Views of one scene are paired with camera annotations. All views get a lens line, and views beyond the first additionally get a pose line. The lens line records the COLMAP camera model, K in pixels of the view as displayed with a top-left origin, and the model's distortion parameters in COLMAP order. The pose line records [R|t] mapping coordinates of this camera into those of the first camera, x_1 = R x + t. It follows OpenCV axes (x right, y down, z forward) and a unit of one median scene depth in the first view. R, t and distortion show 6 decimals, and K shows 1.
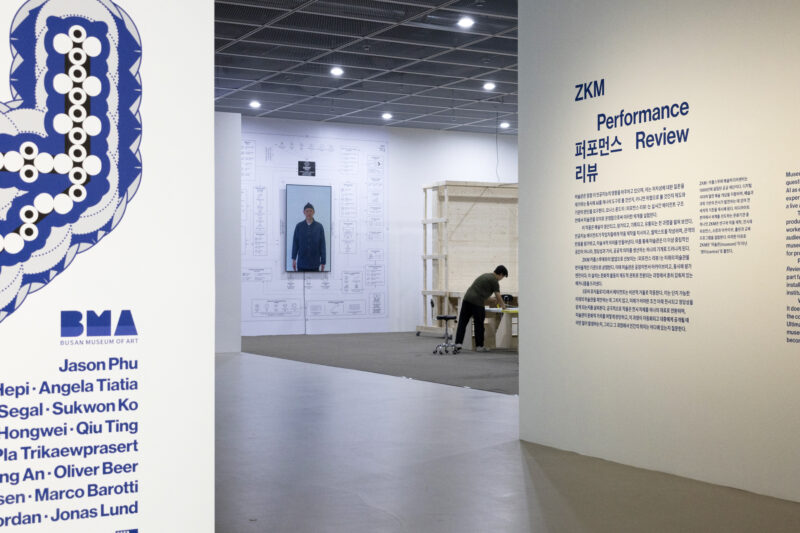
lens RADIAL K [[1120.8, 0, 399.3], [0, 1120.8, 266.9], [0, 0, 1]] dist [0.063889, 0.000000]
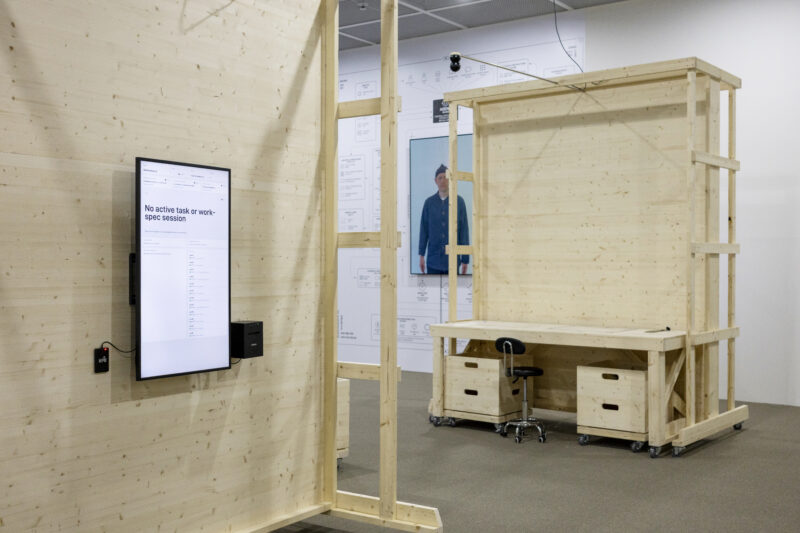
lens RADIAL K [[898.5, 0, 400.2], [0, 898.5, 269.6], [0, 0, 1]] dist [0.031195, 0.000000]
pose [[0.414185, 0.011547, -0.910120, 0.460493], [0.001640, 0.999908, 0.013432, -0.006917], [0.910191, -0.007056, 0.414128, 0.972038]]
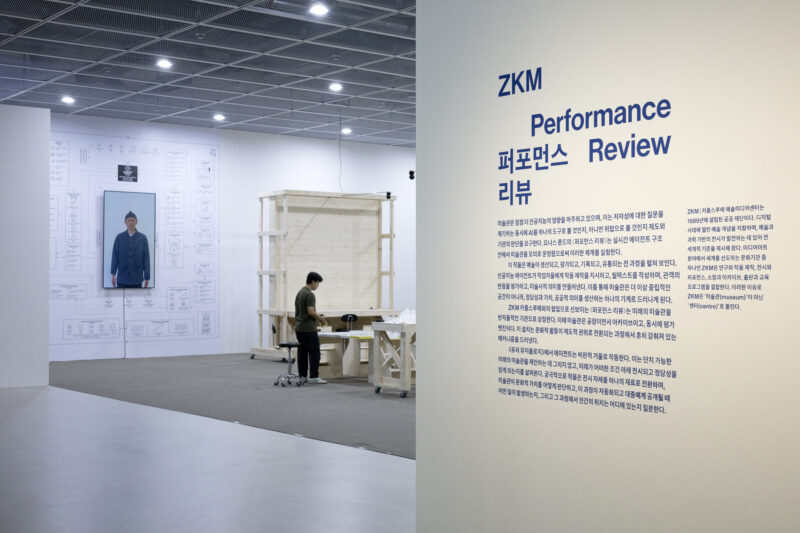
lens RADIAL K [[1120.8, 0, 400.9], [0, 1120.8, 266.8], [0, 0, 1]] dist [0.063889, 0.000000]
pose [[0.987629, 0.005183, 0.156725, -0.009476], [-0.004269, 0.999972, -0.006170, -0.010444], [-0.156753, 0.005425, 0.987623, 0.098063]]
